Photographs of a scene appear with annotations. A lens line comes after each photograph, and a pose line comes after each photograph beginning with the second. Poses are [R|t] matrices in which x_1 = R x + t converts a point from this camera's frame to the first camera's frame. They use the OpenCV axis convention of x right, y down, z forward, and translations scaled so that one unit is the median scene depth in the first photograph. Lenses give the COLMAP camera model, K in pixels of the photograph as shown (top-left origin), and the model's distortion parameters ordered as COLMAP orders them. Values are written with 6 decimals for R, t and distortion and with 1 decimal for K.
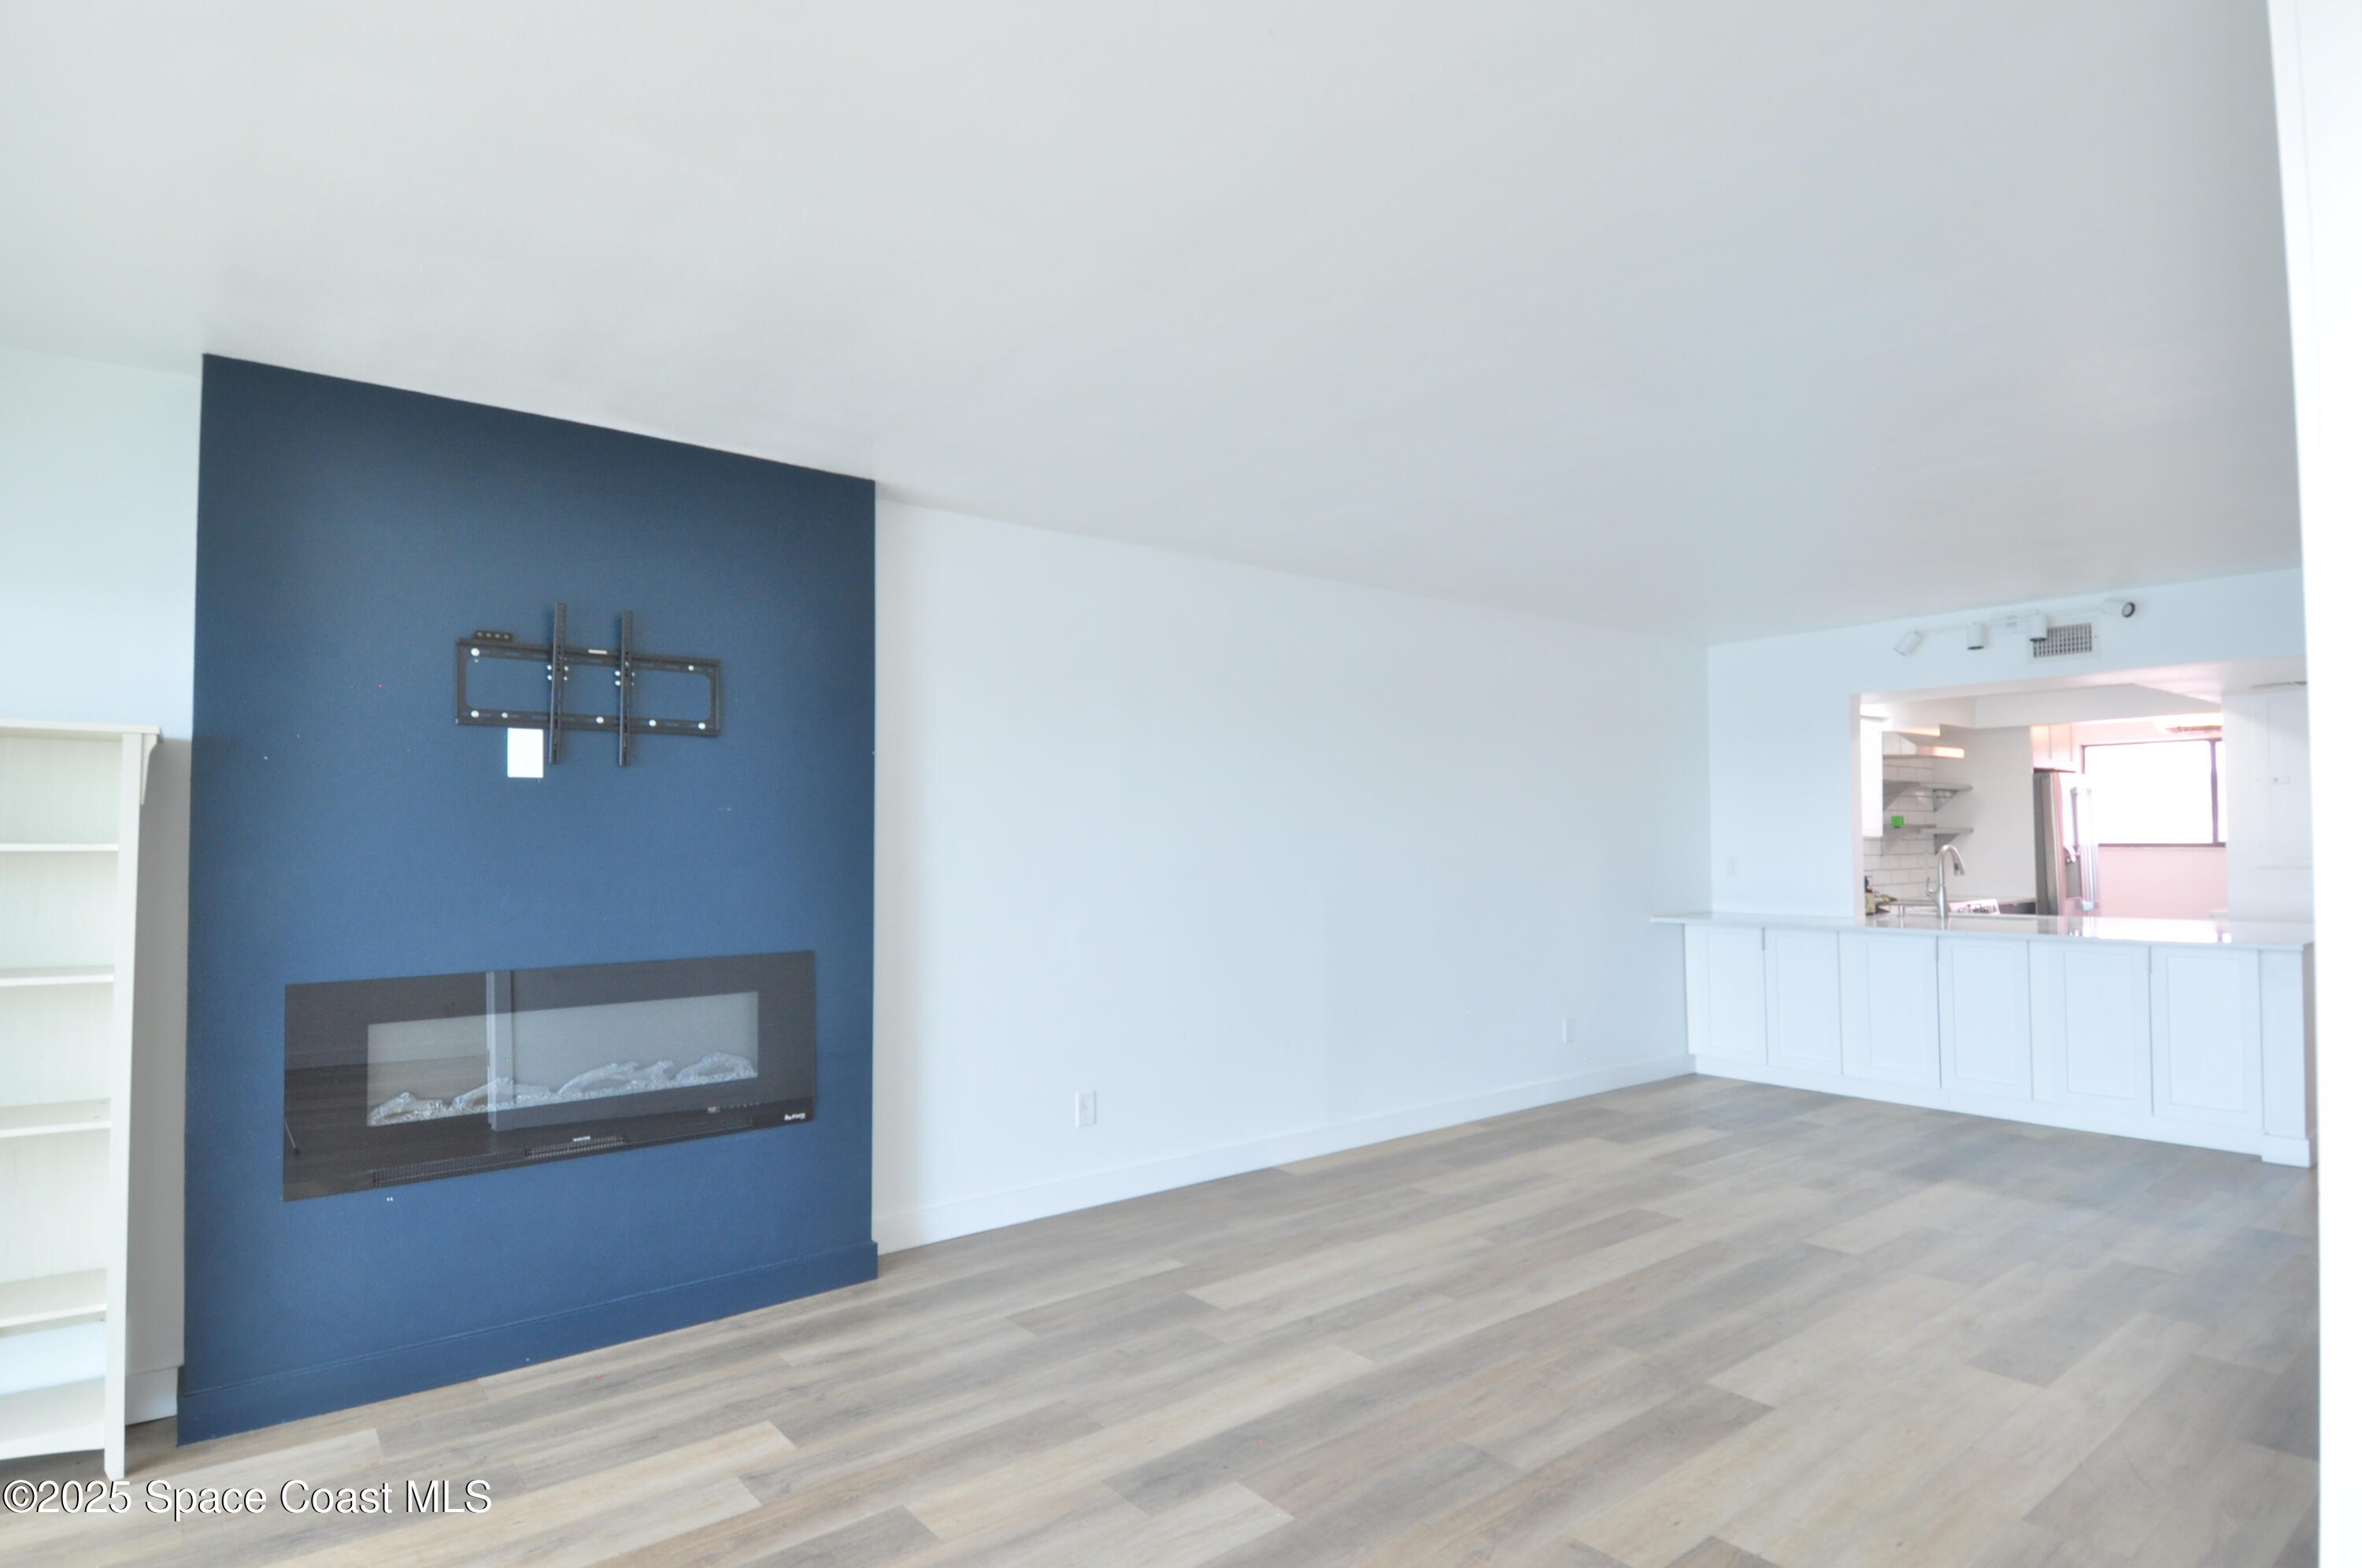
lens RADIAL K [[1224.3, 0, 1179.9], [0, 1224.3, 803.3], [0, 0, 1]] dist [0.000653, -0.000202]
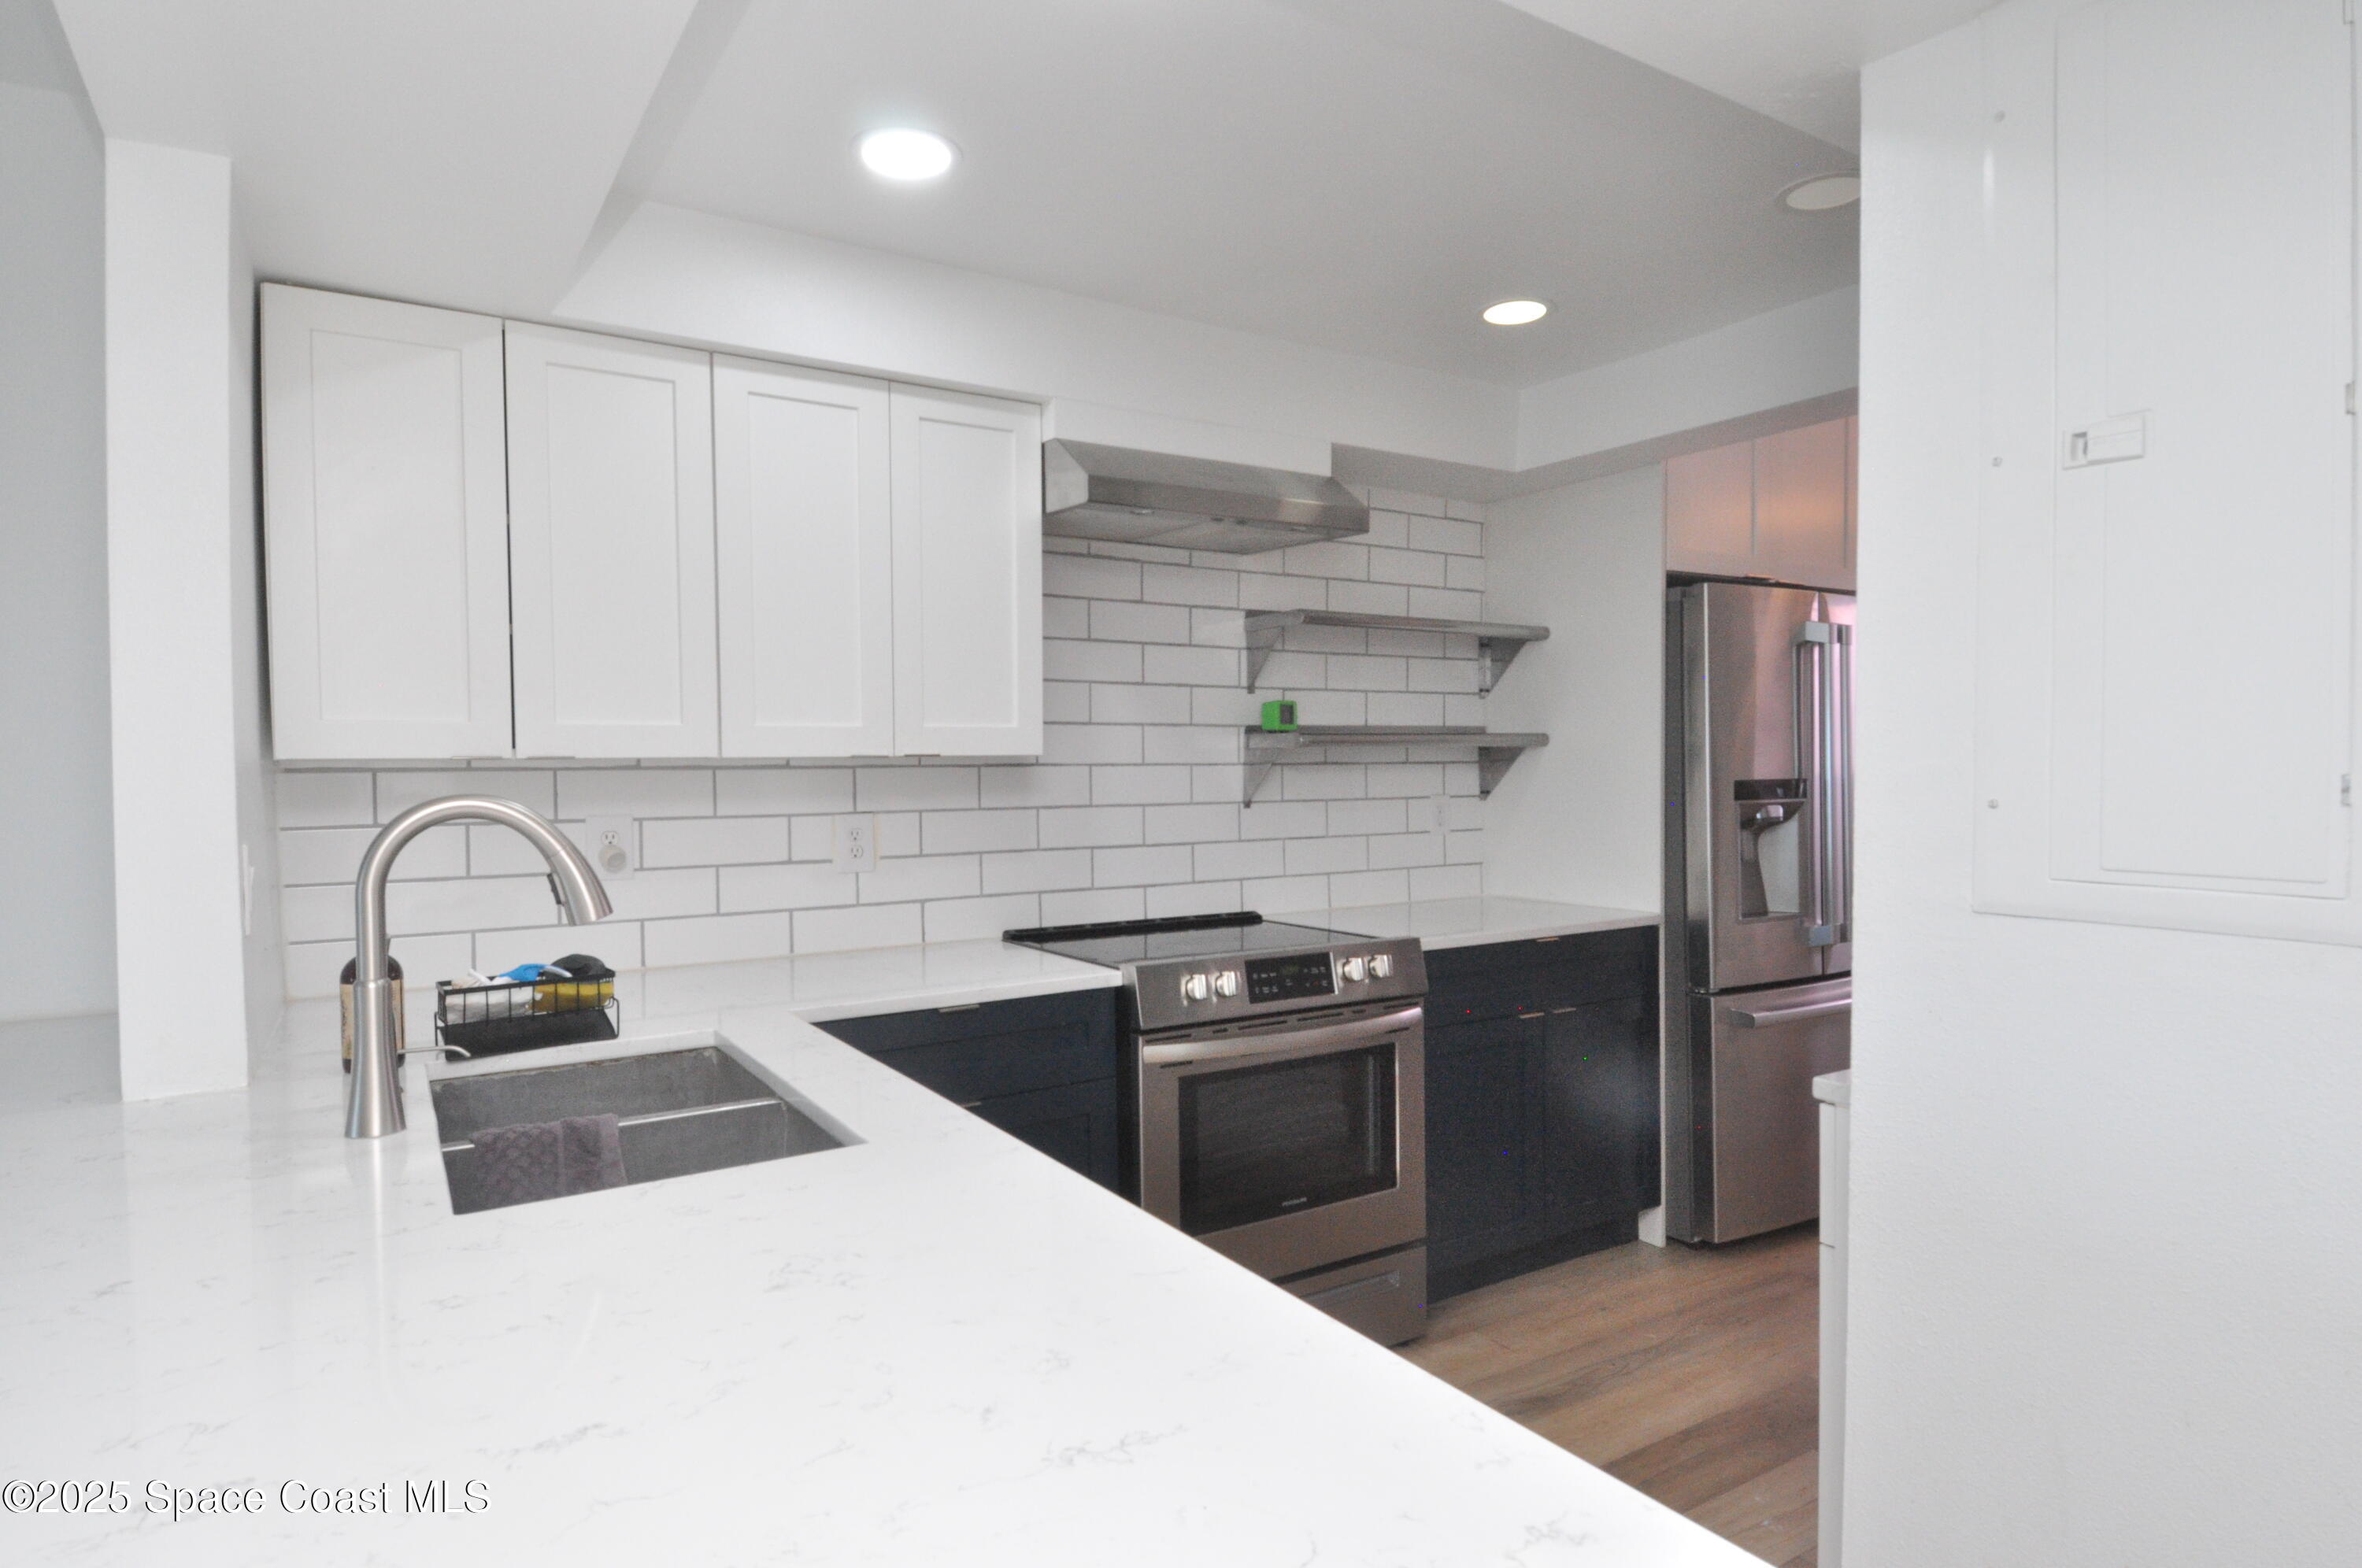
lens RADIAL K [[1274.1, 0, 1181.0], [0, 1274.1, 784.0], [0, 0, 1]] dist [0.045040, -0.000242]
pose [[0.995480, -0.003267, -0.094916, 0.567017], [0.008008, 0.998736, 0.049613, 0.015264], [0.094634, -0.050149, 0.994248, 0.570542]]
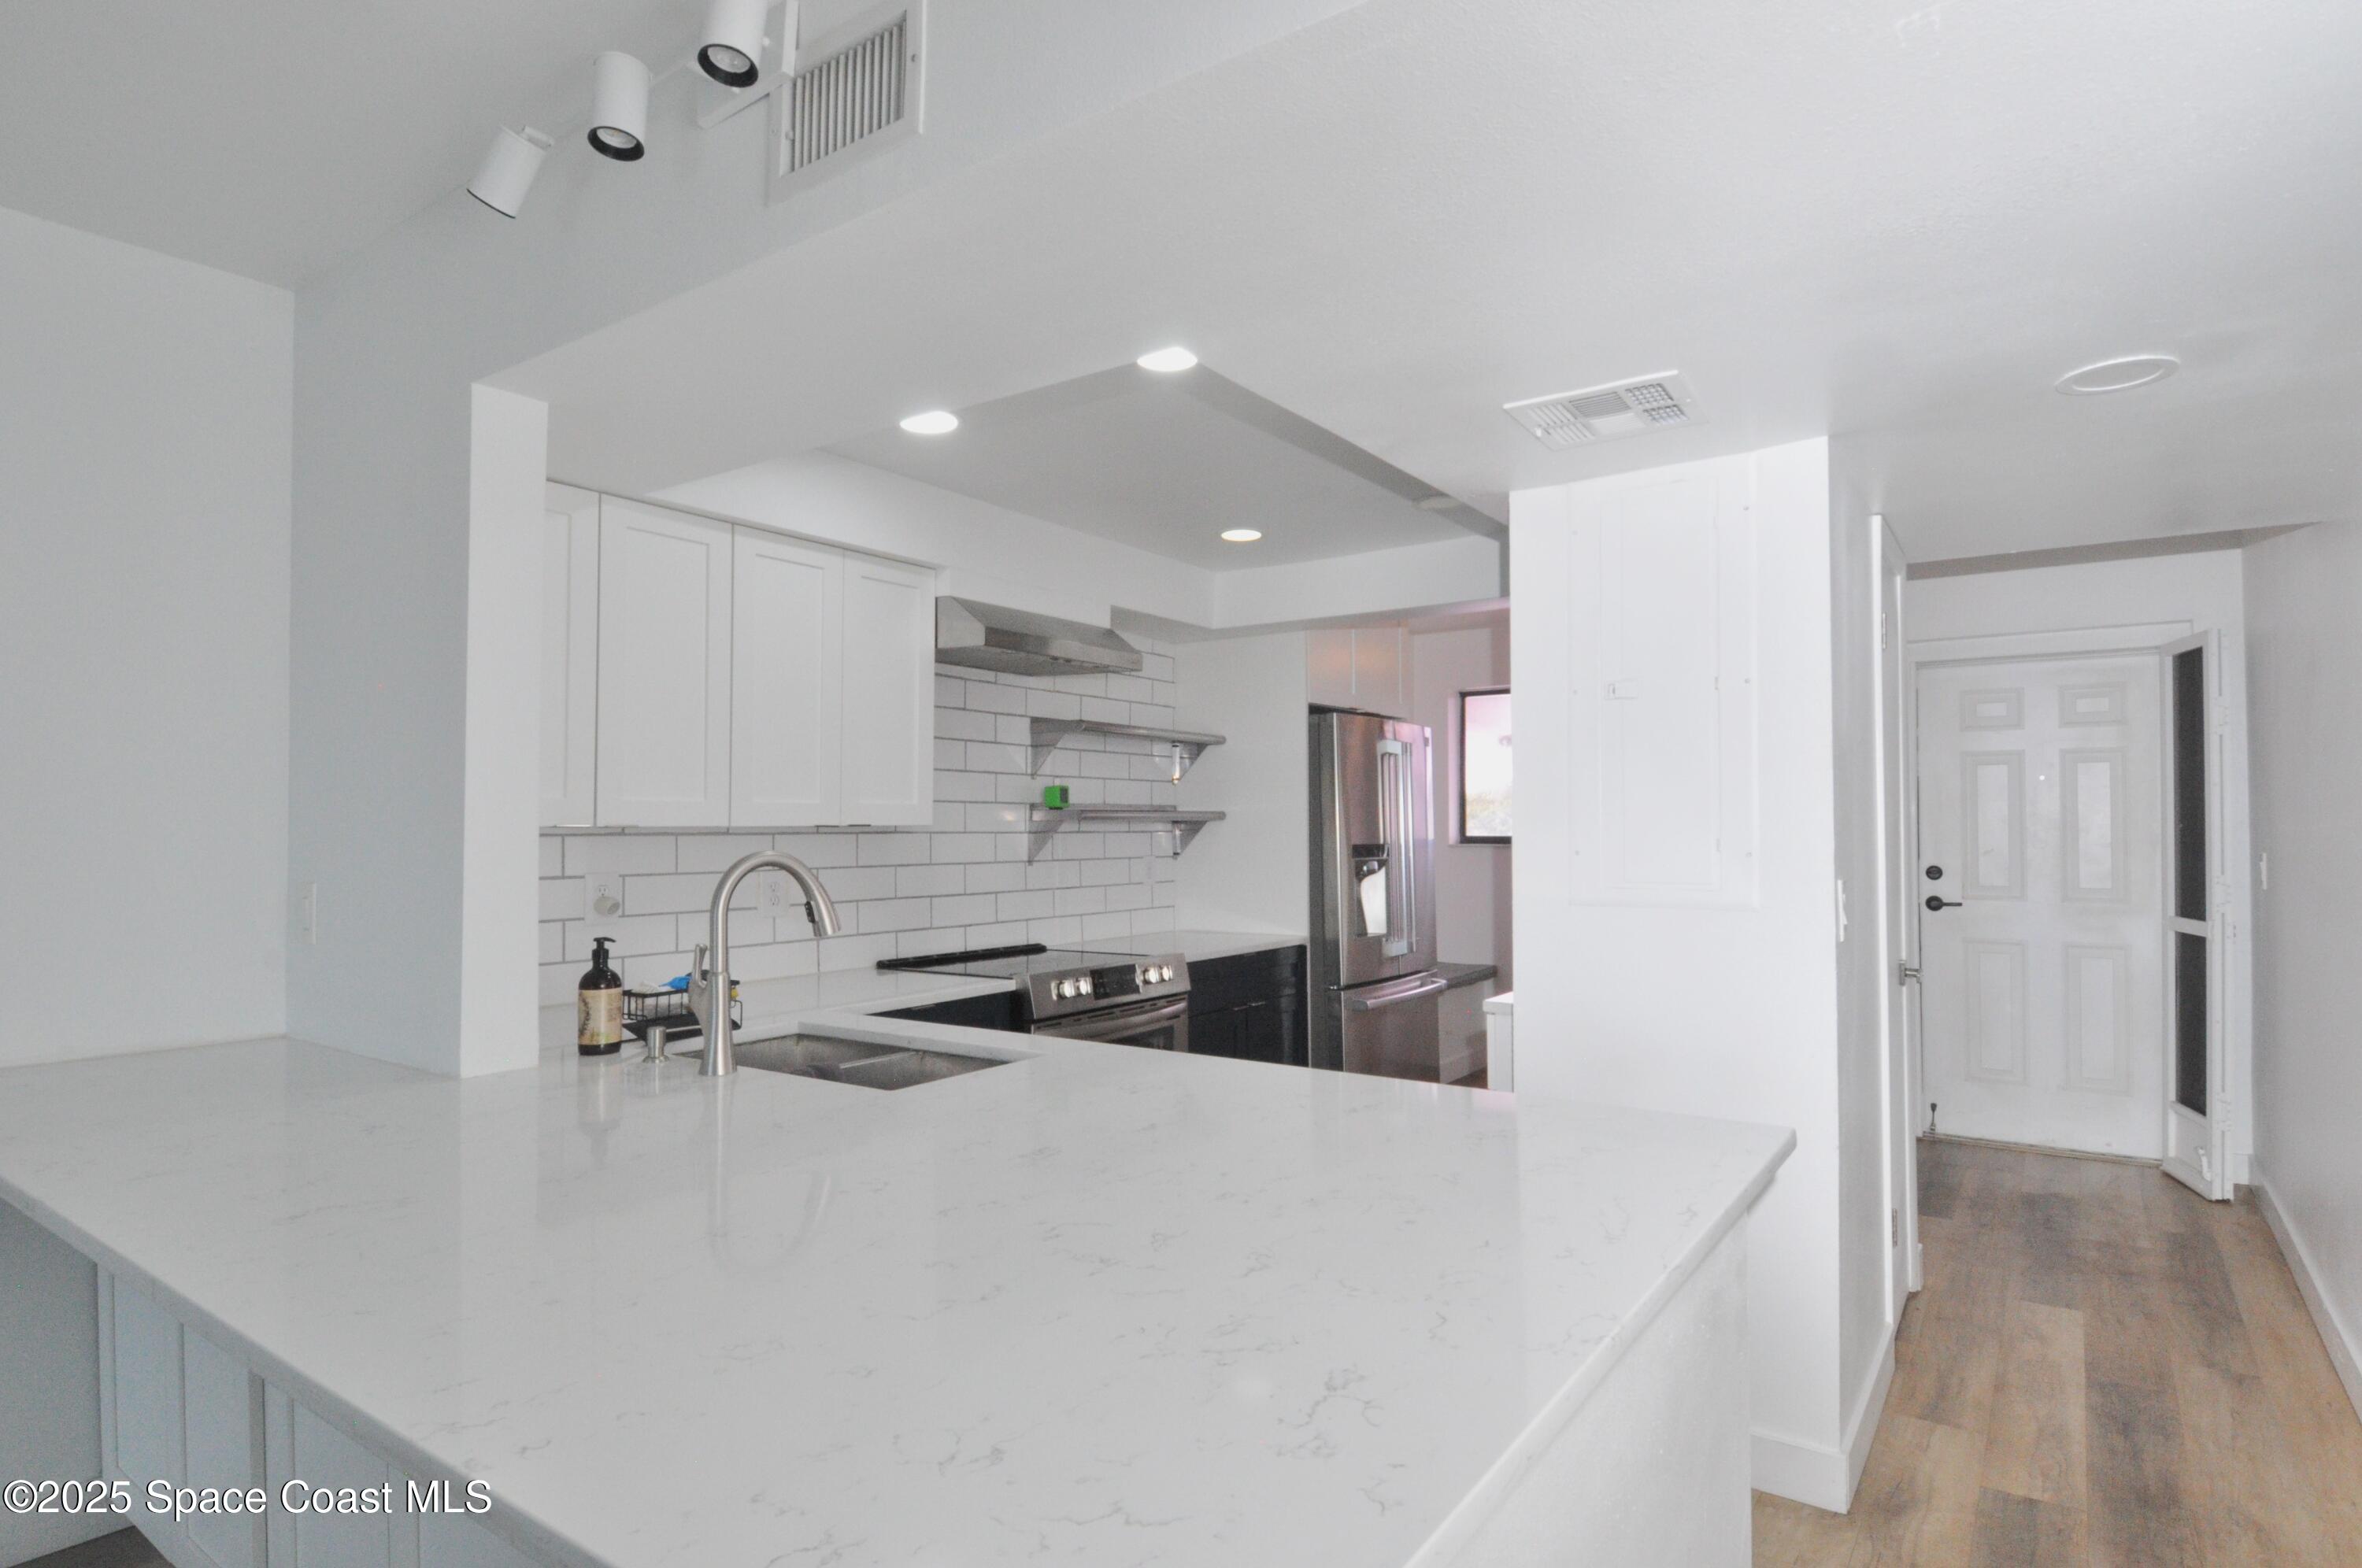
lens RADIAL K [[1225.2, 0, 1181.0], [0, 1225.2, 784.0], [0, 0, 1]] dist [0.000938, -0.000412]
pose [[0.955946, 0.010342, 0.293361, 0.462527], [-0.009174, 0.999944, -0.005357, 0.011170], [-0.293399, 0.002429, 0.955987, 0.467377]]
